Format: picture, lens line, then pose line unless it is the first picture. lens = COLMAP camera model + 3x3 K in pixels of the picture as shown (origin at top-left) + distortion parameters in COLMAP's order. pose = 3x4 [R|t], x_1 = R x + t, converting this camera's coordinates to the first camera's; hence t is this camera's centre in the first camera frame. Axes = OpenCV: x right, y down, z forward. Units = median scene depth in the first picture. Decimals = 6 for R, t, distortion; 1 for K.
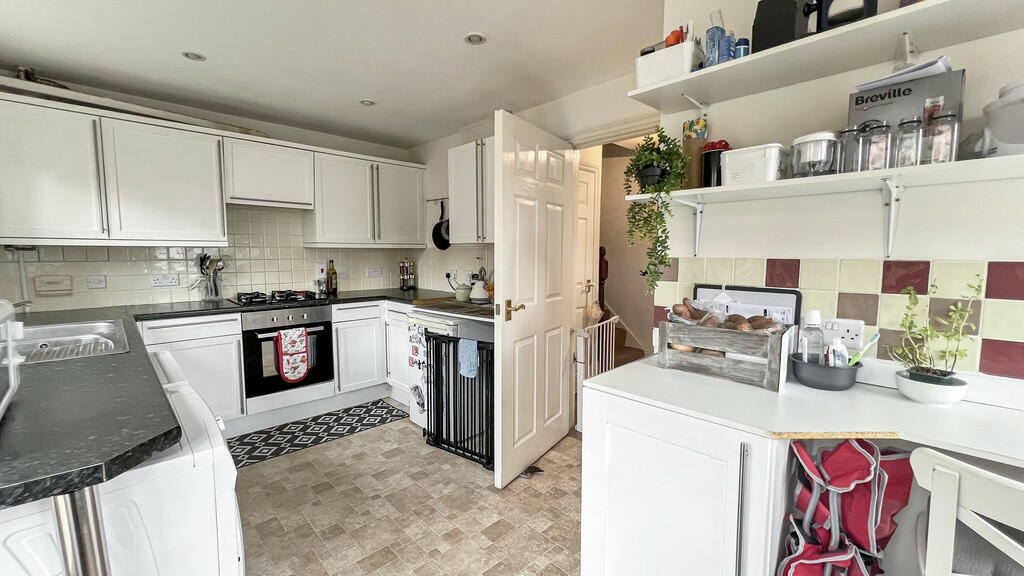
lens RADIAL K [[407.6, 0, 509.9], [0, 407.6, 286.7], [0, 0, 1]] dist [-0.003038, 0.000135]
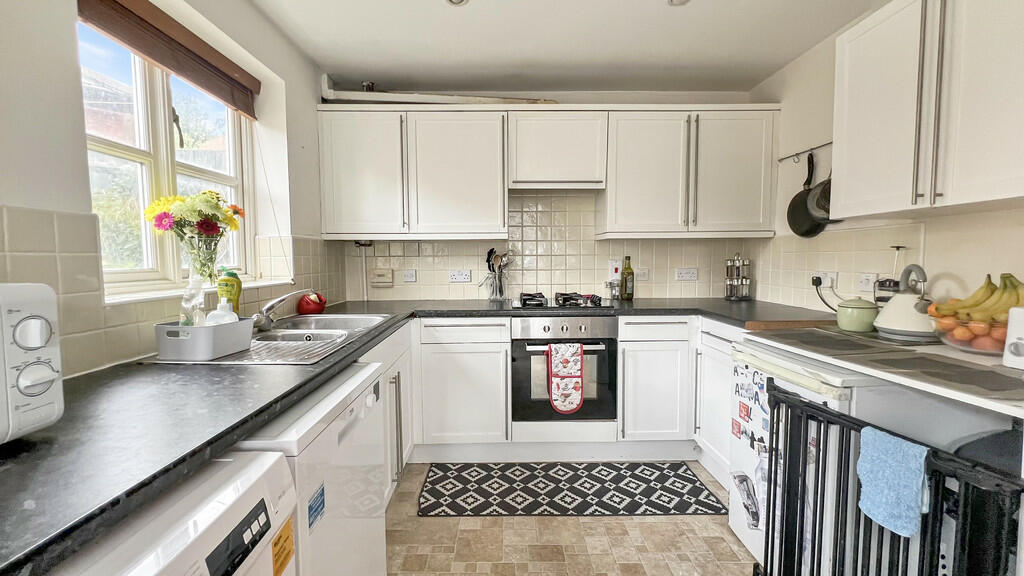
lens RADIAL K [[407.6, 0, 507.9], [0, 407.6, 286.8], [0, 0, 1]] dist [-0.003038, 0.000135]
pose [[0.720412, 0.039500, -0.692421, -0.084874], [-0.050846, 0.998698, 0.004071, -0.000333], [0.691680, 0.032274, 0.721482, 0.355739]]
